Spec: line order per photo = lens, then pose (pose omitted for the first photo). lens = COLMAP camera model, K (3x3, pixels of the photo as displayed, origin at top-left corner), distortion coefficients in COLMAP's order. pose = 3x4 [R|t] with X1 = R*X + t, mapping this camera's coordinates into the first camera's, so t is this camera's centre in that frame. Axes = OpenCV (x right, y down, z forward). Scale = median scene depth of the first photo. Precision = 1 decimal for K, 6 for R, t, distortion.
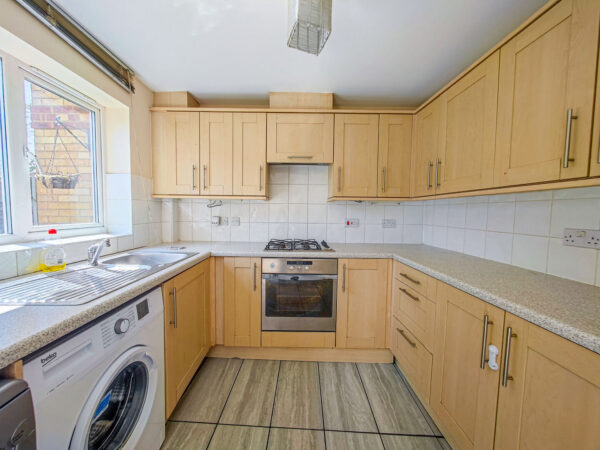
lens RADIAL K [[224.4, 0, 292.4], [0, 224.4, 224.7], [0, 0, 1]] dist [-0.008345, 0.001189]
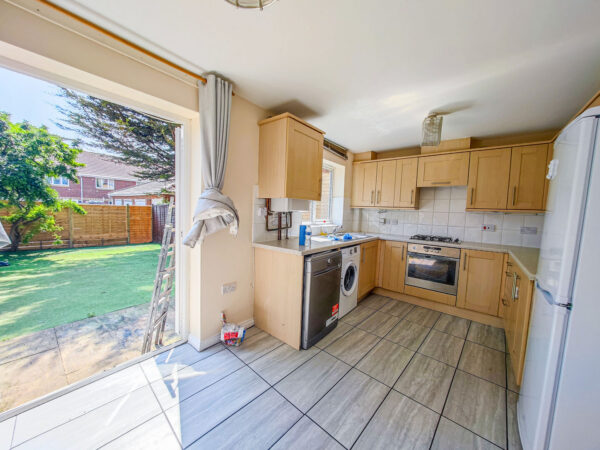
lens RADIAL K [[224.4, 0, 291.0], [0, 224.4, 226.0], [0, 0, 1]] dist [-0.008345, 0.001189]
pose [[0.760060, 0.060969, -0.646986, 0.297685], [-0.063099, 0.997809, 0.019903, 0.036537], [0.646782, 0.025697, 0.762242, -0.947064]]
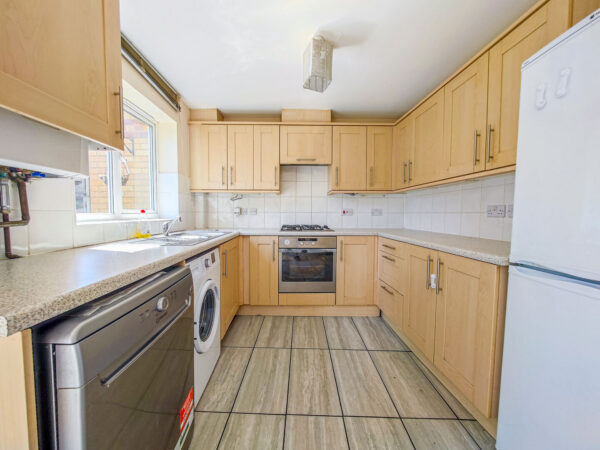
lens RADIAL K [[224.4, 0, 292.5], [0, 224.4, 224.8], [0, 0, 1]] dist [-0.008345, 0.001189]
pose [[0.999833, -0.010590, 0.014894, -0.074705], [0.010701, 0.999915, -0.007386, 0.090328], [-0.014814, 0.007545, 0.999862, -0.311717]]
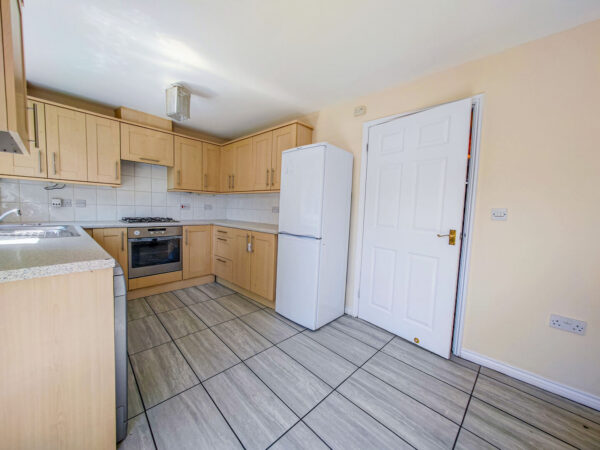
lens RADIAL K [[224.4, 0, 291.2], [0, 224.4, 226.5], [0, 0, 1]] dist [-0.008345, 0.001189]
pose [[0.689956, -0.046616, 0.722349, -0.445802], [0.015096, 0.998634, 0.050027, 0.081695], [-0.723694, -0.023611, 0.689717, -0.749218]]
